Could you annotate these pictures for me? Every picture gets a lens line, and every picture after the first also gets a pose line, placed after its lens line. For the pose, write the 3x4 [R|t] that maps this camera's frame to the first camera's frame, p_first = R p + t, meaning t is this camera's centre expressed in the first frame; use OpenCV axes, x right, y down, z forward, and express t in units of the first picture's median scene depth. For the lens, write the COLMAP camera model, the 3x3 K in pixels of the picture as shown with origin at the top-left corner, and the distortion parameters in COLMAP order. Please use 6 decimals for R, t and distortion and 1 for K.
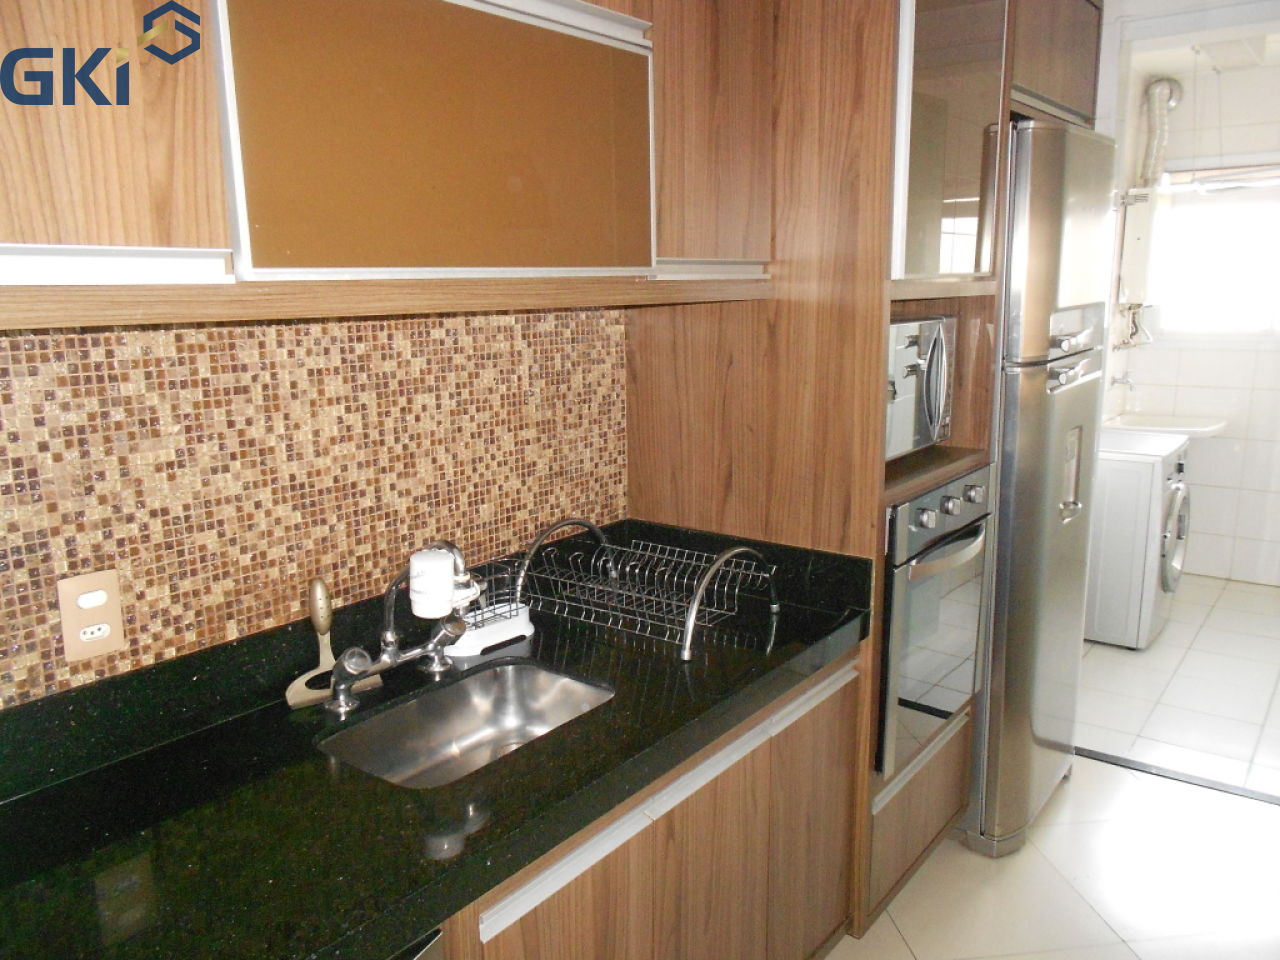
lens RADIAL K [[987.1, 0, 633.9], [0, 987.1, 484.7], [0, 0, 1]] dist [-0.027540, 0.034615]
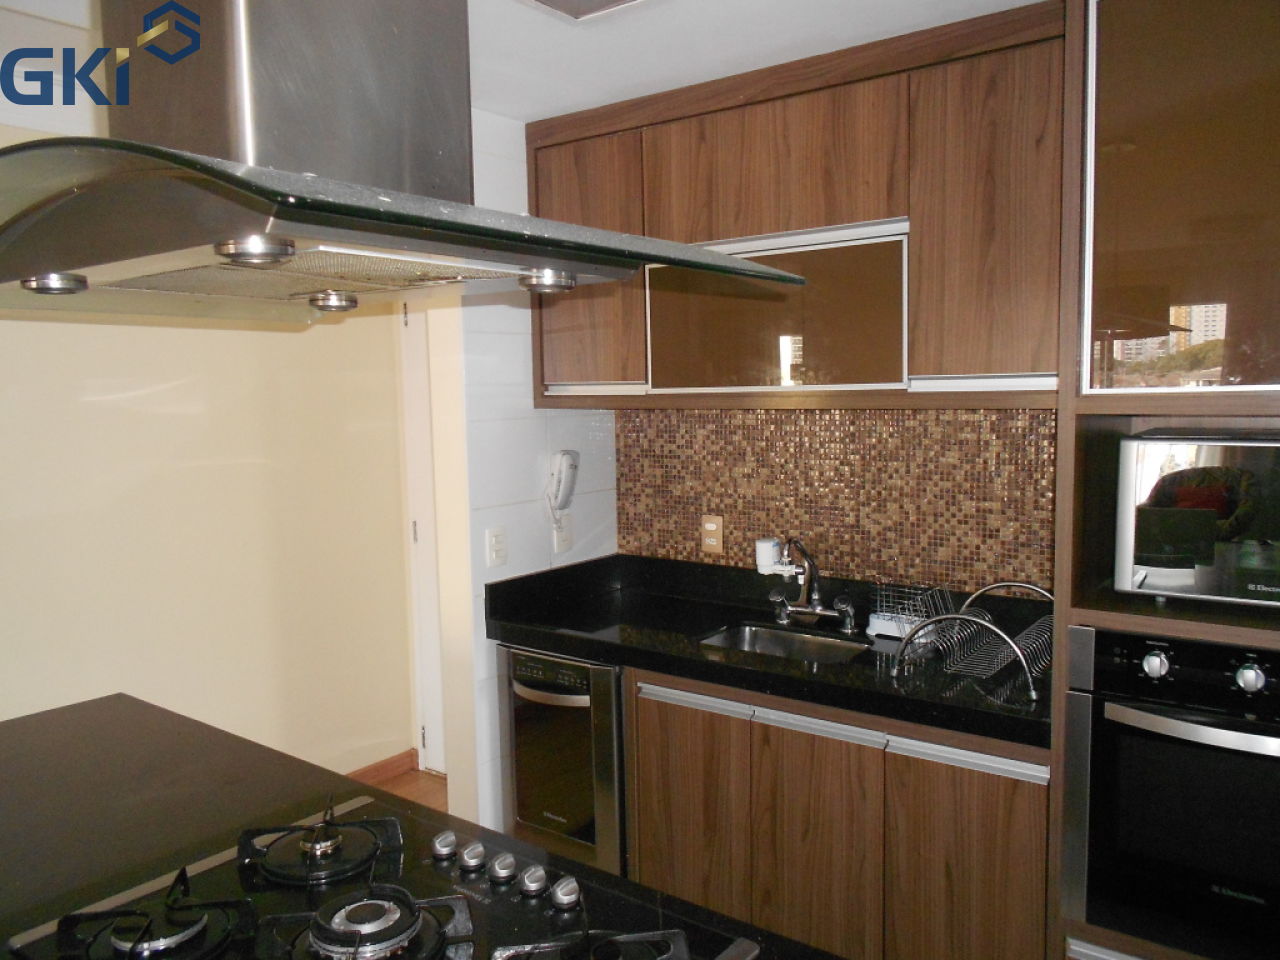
lens RADIAL K [[987.1, 0, 643.2], [0, 987.1, 491.8], [0, 0, 1]] dist [-0.027540, 0.034615]
pose [[0.007306, 0.119974, -0.992750, 1.394569], [-0.179322, 0.976840, 0.116732, -0.164361], [0.983763, 0.177169, 0.028651, 0.613603]]
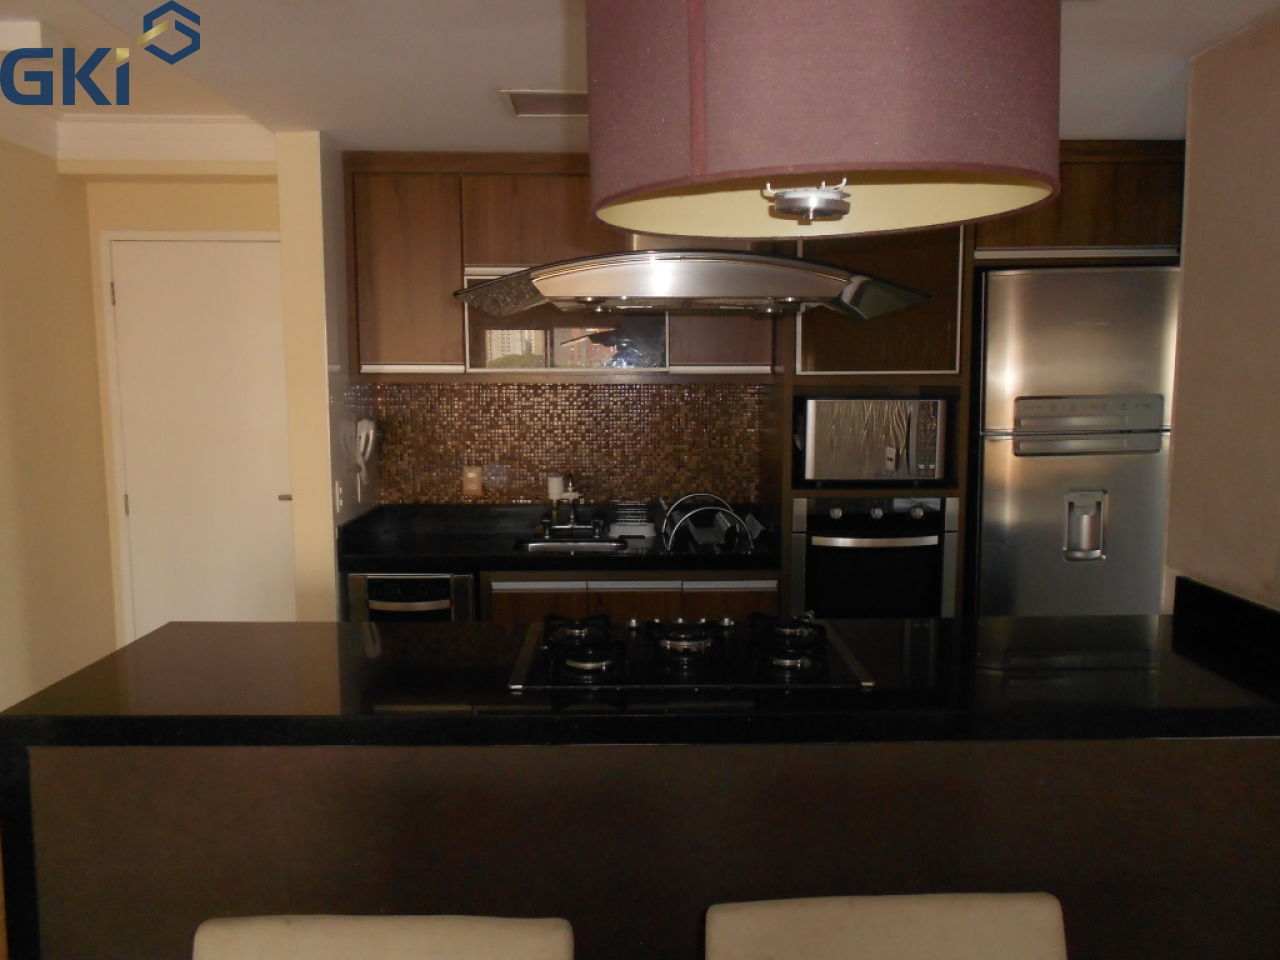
lens RADIAL K [[987.1, 0, 659.8], [0, 987.1, 495.9], [0, 0, 1]] dist [-0.027540, 0.034615]
pose [[0.636341, 0.106808, -0.763978, 1.726466], [-0.163218, 0.986588, 0.001981, 0.063910], [0.753943, 0.123435, 0.645239, -0.416629]]
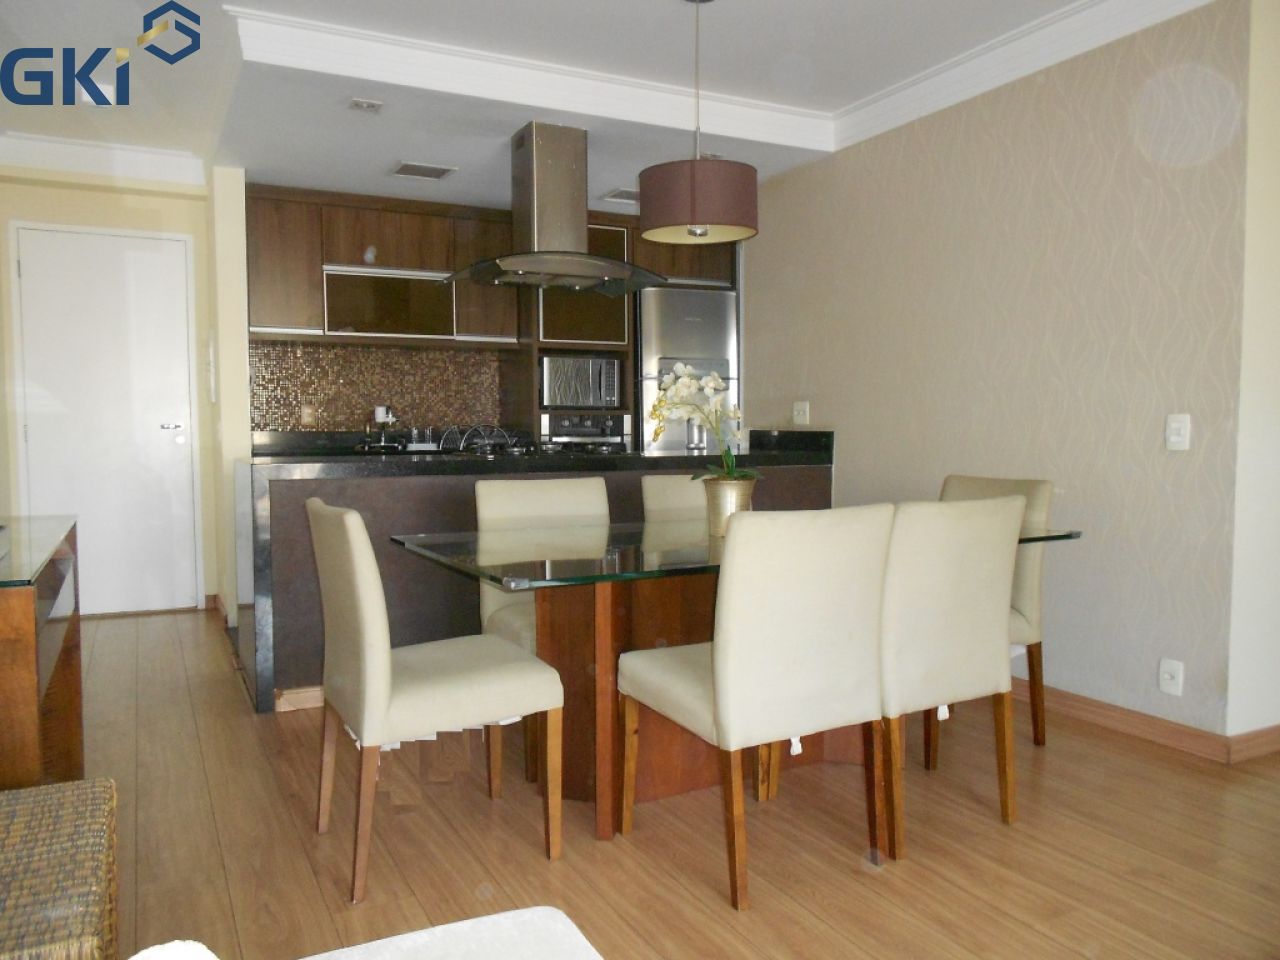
lens RADIAL K [[987.1, 0, 638.1], [0, 987.1, 497.7], [0, 0, 1]] dist [-0.027540, 0.034615]
pose [[0.902562, 0.044064, -0.428300, 2.134194], [-0.098362, 0.989545, -0.105475, 0.654656], [0.419175, 0.137326, 0.897460, -1.809661]]
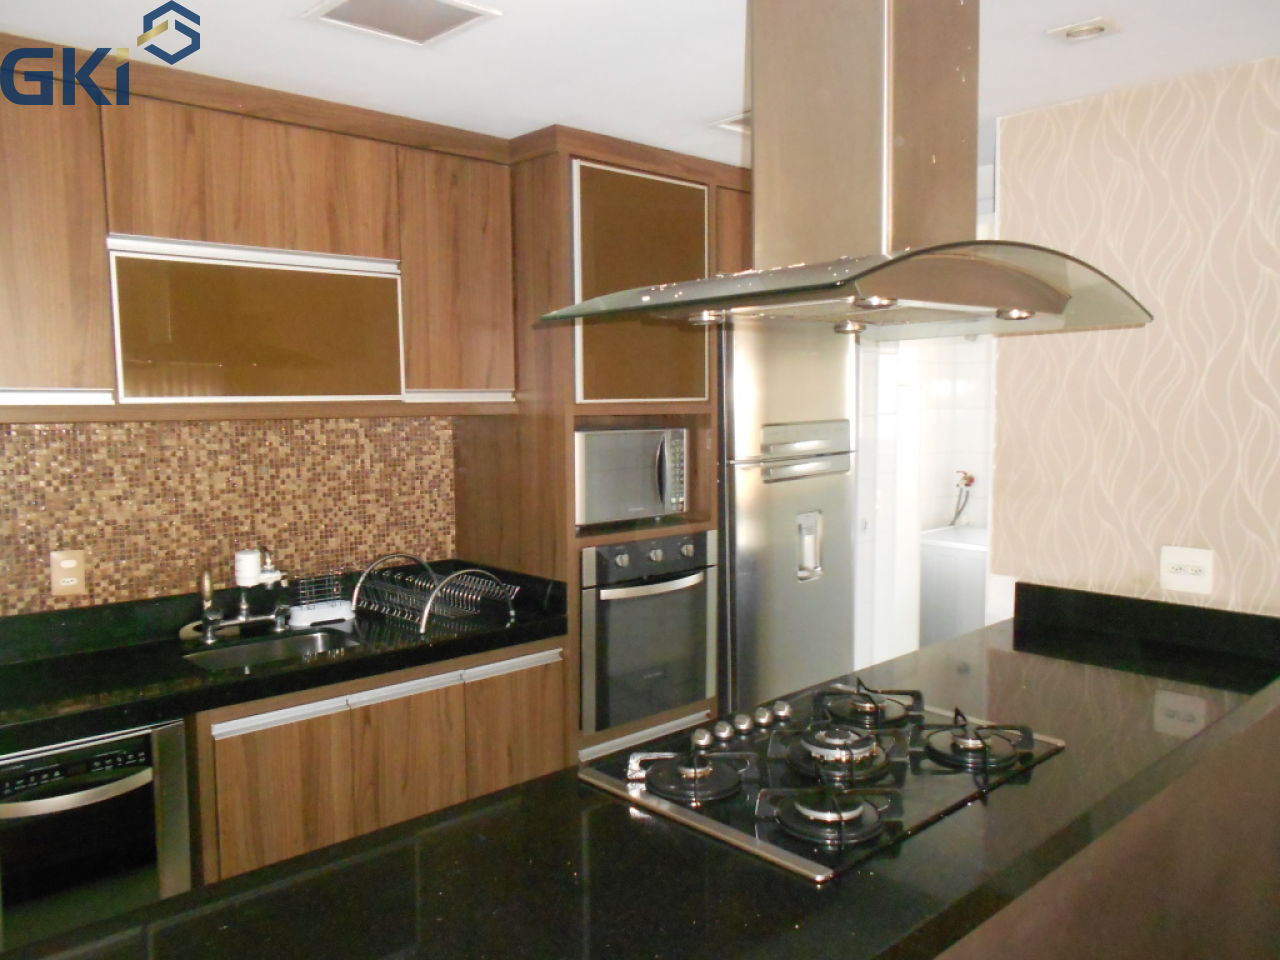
lens RADIAL K [[987.1, 0, 638.4], [0, 987.1, 492.5], [0, 0, 1]] dist [-0.027540, 0.034615]
pose [[0.986057, 0.023771, -0.164699, 0.697703], [-0.040895, 0.994007, -0.101375, 0.102118], [0.161302, 0.106697, 0.981120, -0.585287]]
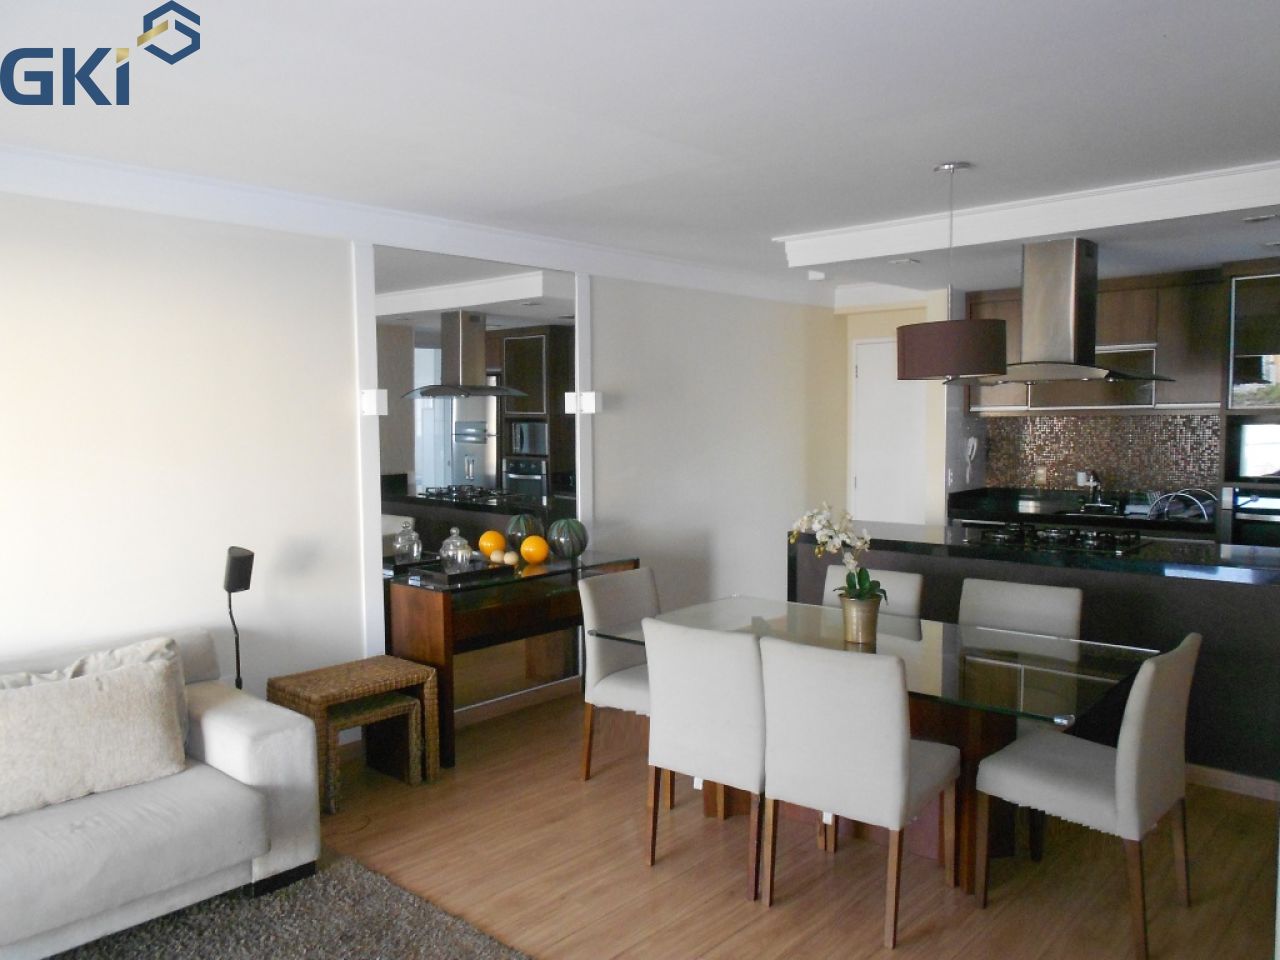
lens RADIAL K [[987.1, 0, 632.2], [0, 987.1, 500.2], [0, 0, 1]] dist [-0.027540, 0.034615]
pose [[-0.082481, 0.098762, -0.991687, 3.706958], [-0.181573, 0.976933, 0.112394, 0.059020], [0.979912, 0.189334, -0.062646, -0.562603]]
